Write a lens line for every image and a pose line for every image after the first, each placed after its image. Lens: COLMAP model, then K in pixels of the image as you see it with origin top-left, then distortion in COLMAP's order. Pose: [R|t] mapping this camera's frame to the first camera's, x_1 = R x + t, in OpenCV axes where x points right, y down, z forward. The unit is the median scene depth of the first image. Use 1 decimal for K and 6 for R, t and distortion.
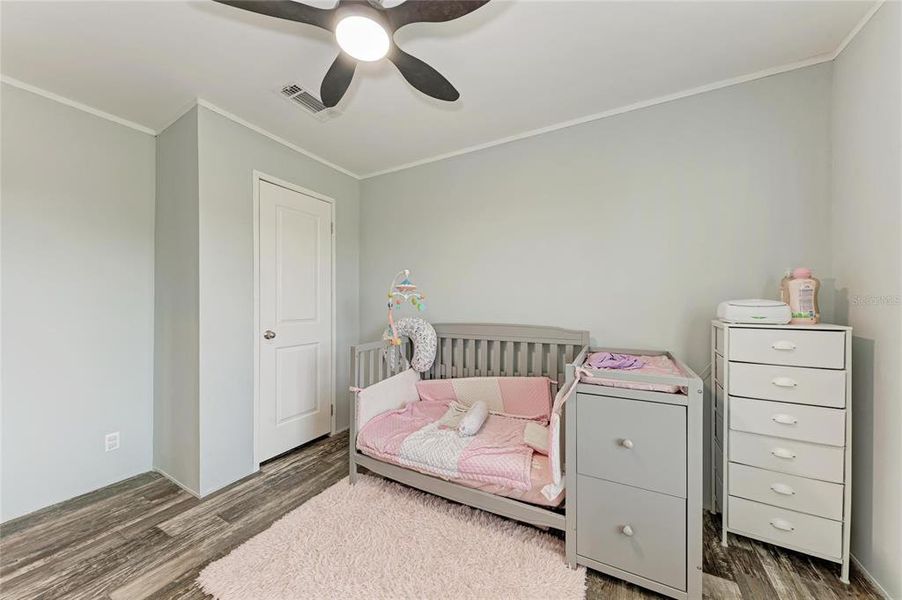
lens RADIAL K [[309.8, 0, 453.2], [0, 309.8, 305.9], [0, 0, 1]] dist [0.013926, -0.003837]
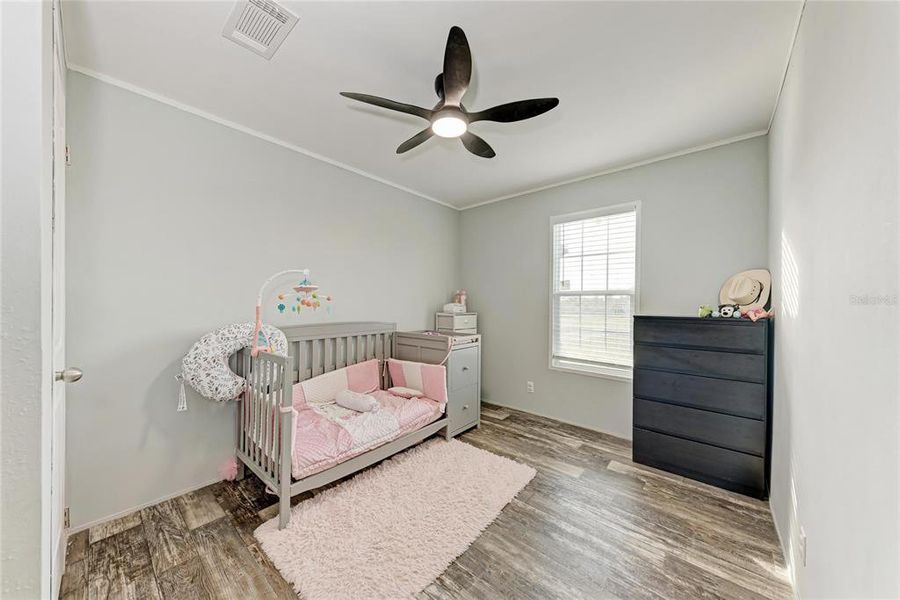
lens RADIAL K [[309.3, 0, 449.8], [0, 309.3, 306.2], [0, 0, 1]] dist [0.000627, -0.000093]
pose [[0.217949, -0.006395, 0.975939, -1.085805], [0.007463, 0.999960, 0.004886, -0.006210], [-0.975932, 0.006218, 0.217988, 0.423816]]
